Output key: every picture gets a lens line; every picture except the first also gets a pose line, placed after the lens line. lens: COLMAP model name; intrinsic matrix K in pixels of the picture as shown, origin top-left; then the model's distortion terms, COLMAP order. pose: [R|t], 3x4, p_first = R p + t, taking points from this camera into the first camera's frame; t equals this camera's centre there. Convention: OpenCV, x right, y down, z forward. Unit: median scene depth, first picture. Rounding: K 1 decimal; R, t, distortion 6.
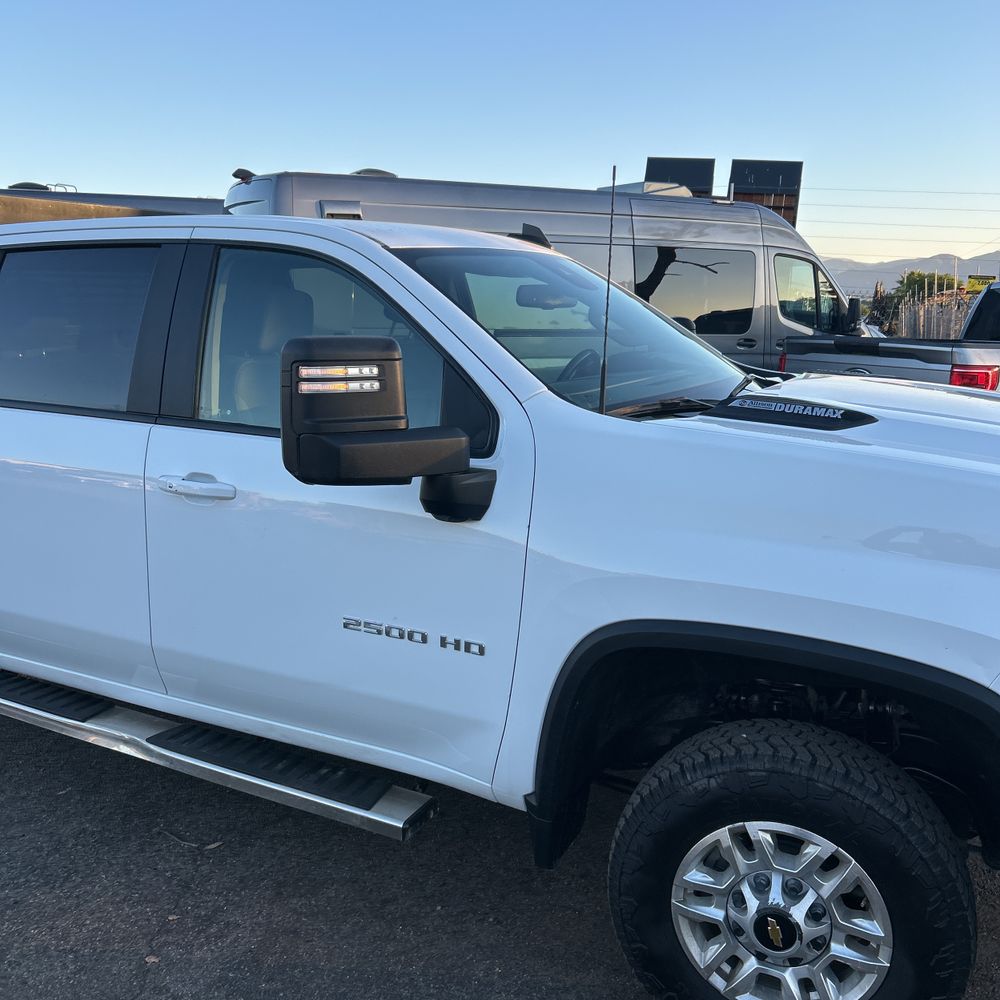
lens RADIAL K [[1007.8, 0, 497.9], [0, 1007.8, 477.2], [0, 0, 1]] dist [0.087266, -0.175305]
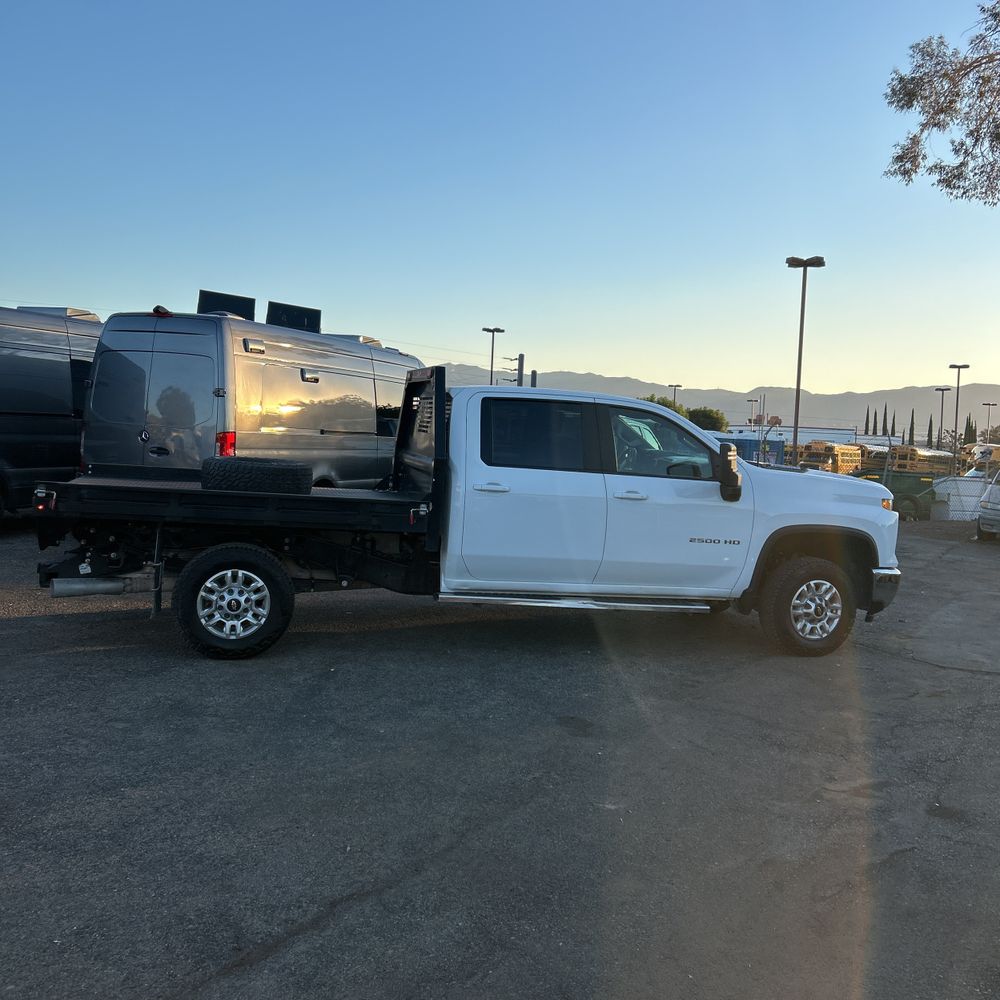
lens RADIAL K [[1014.1, 0, 510.8], [0, 1014.1, 460.5], [0, 0, 1]] dist [0.082707, -0.185123]
pose [[0.749323, 0.014872, 0.662037, -2.591668], [0.061485, 0.993867, -0.091917, 0.160376], [-0.659344, 0.109581, 0.743813, -0.902602]]
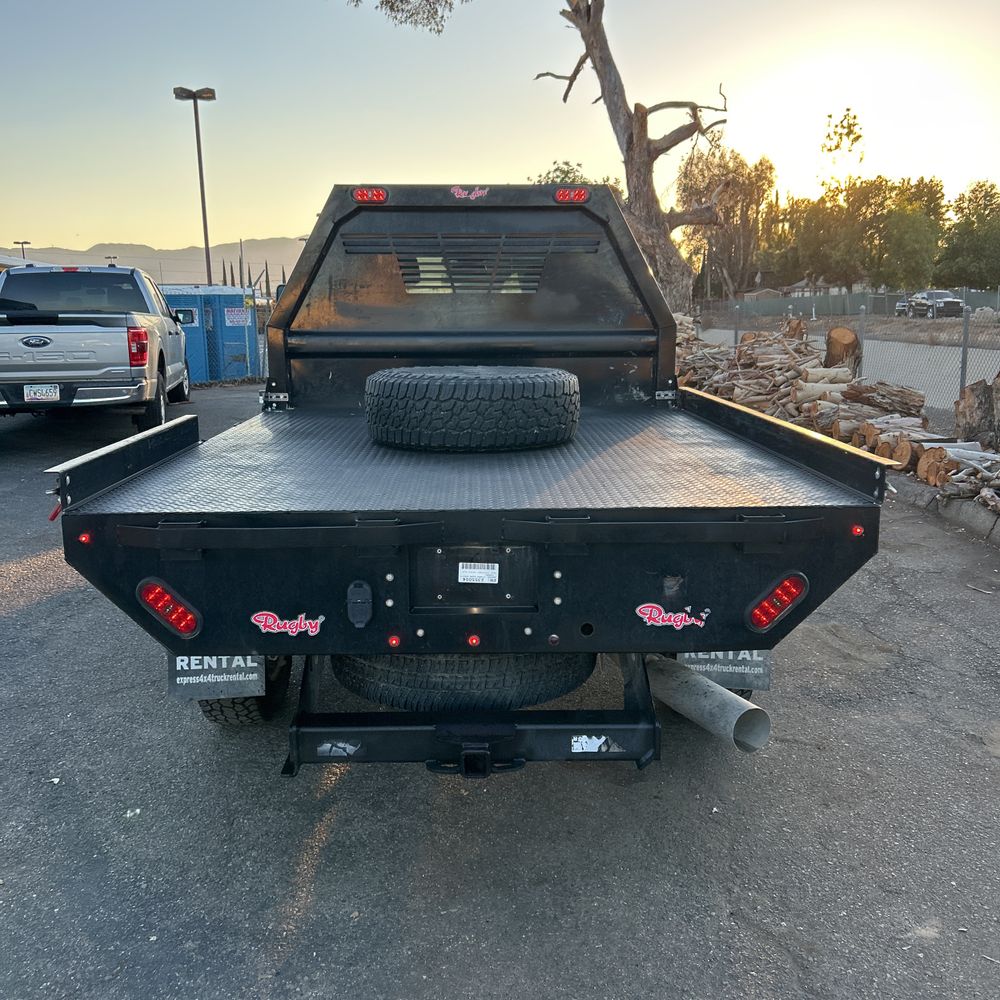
lens RADIAL K [[1007.8, 0, 497.9], [0, 1007.8, 477.2], [0, 0, 1]] dist [0.087266, -0.175305]
pose [[0.239240, -0.172884, 0.955445, -2.204665], [0.172162, 0.975982, 0.133492, -0.027396], [-0.955576, 0.132555, 0.263258, 0.511141]]
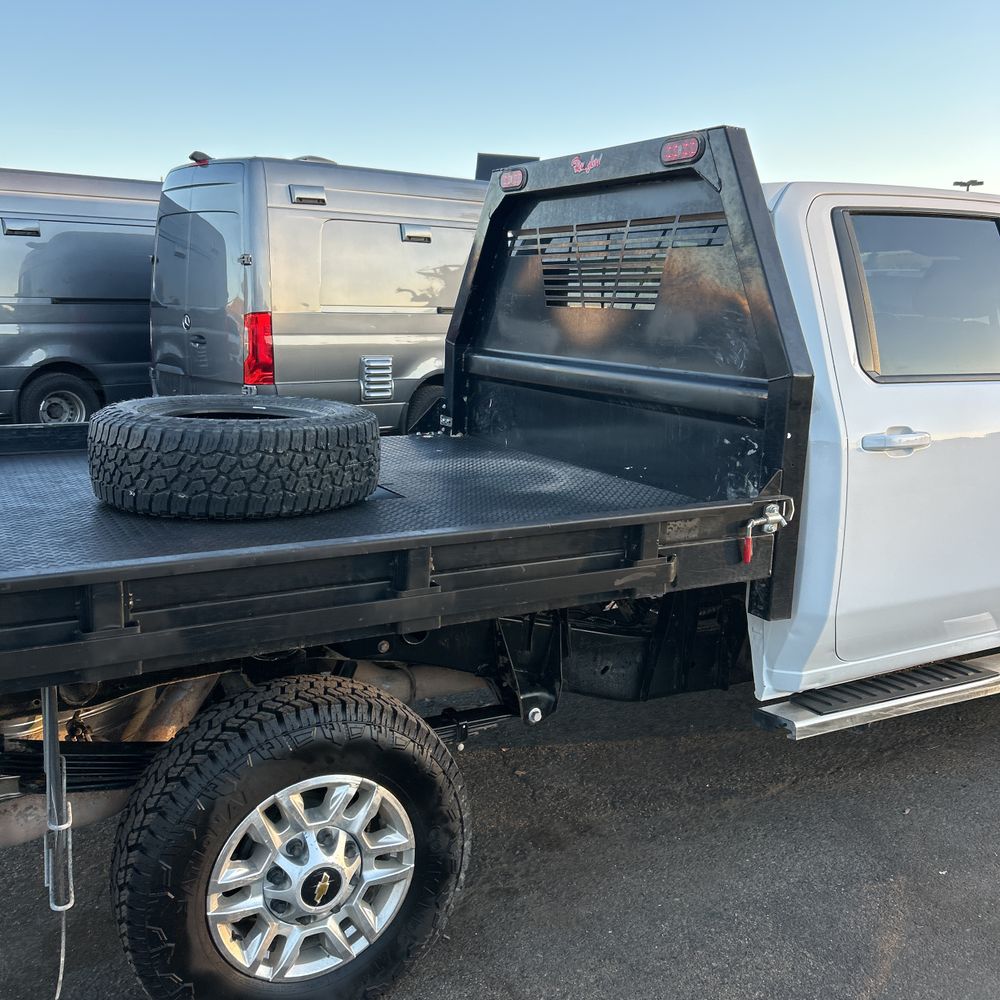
lens RADIAL K [[1025.0, 0, 498.2], [0, 1025.0, 486.2], [0, 0, 1]] dist [-0.002357, -0.009828]
pose [[0.967447, -0.032200, 0.251016, -0.752478], [0.028793, 0.999437, 0.017234, 0.090229], [-0.251429, -0.009445, 0.967830, -0.280460]]
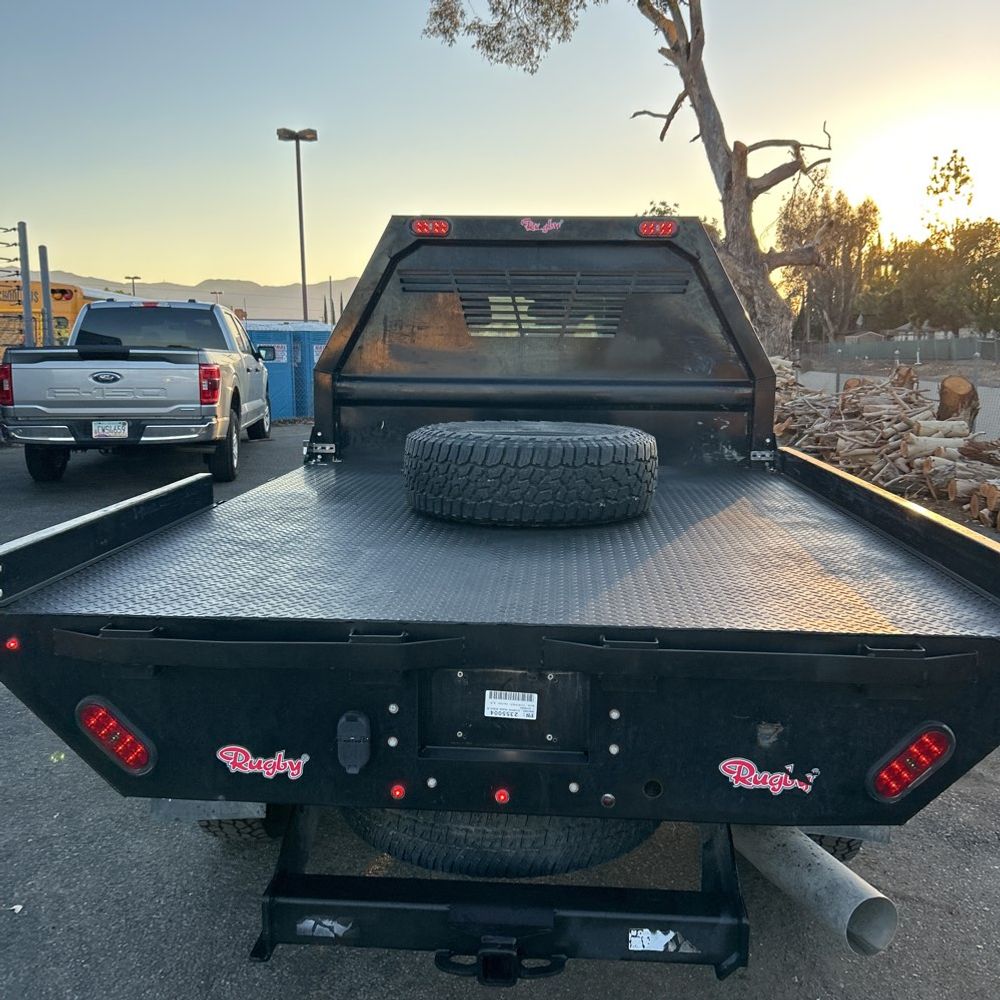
lens RADIAL K [[1014.1, 0, 510.8], [0, 1014.1, 460.5], [0, 0, 1]] dist [0.082707, -0.185123]
pose [[0.315593, -0.114641, 0.941944, -1.971864], [0.153959, 0.985708, 0.068384, -0.040341], [-0.936321, 0.123440, 0.328733, 0.529075]]
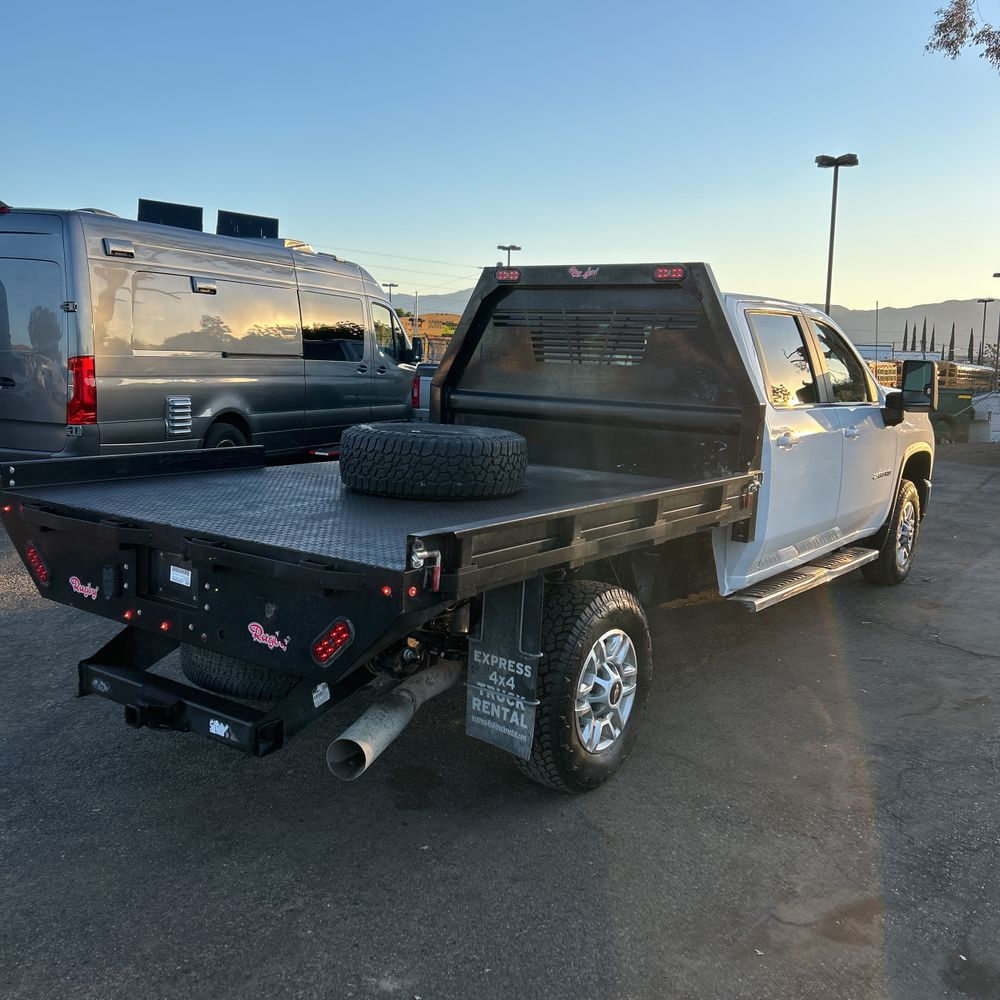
lens RADIAL K [[1022.0, 0, 512.6], [0, 1022.0, 479.3], [0, 0, 1]] dist [0.018948, 0.007260]
pose [[0.768299, -0.058548, 0.637408, -1.764715], [0.078470, 0.996912, -0.003015, 0.112050], [-0.635263, 0.052334, 0.770520, -0.506959]]
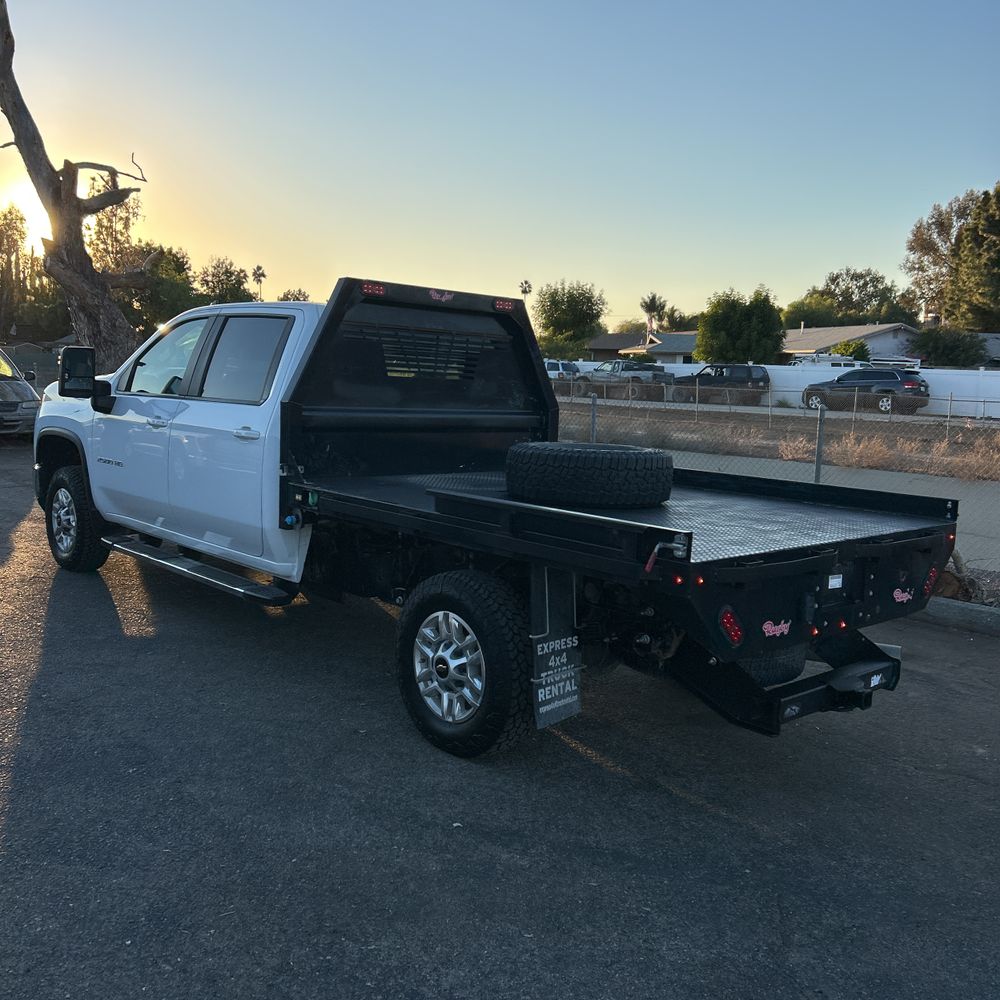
lens RADIAL K [[992.9, 0, 499.9], [0, 992.9, 470.0], [0, 0, 1]] dist [0.085636, -0.132187]
pose [[-0.464874, -0.110423, 0.878464, -2.373583], [0.102041, 0.978898, 0.177047, -0.306058], [-0.879477, 0.171944, -0.443797, 1.947942]]
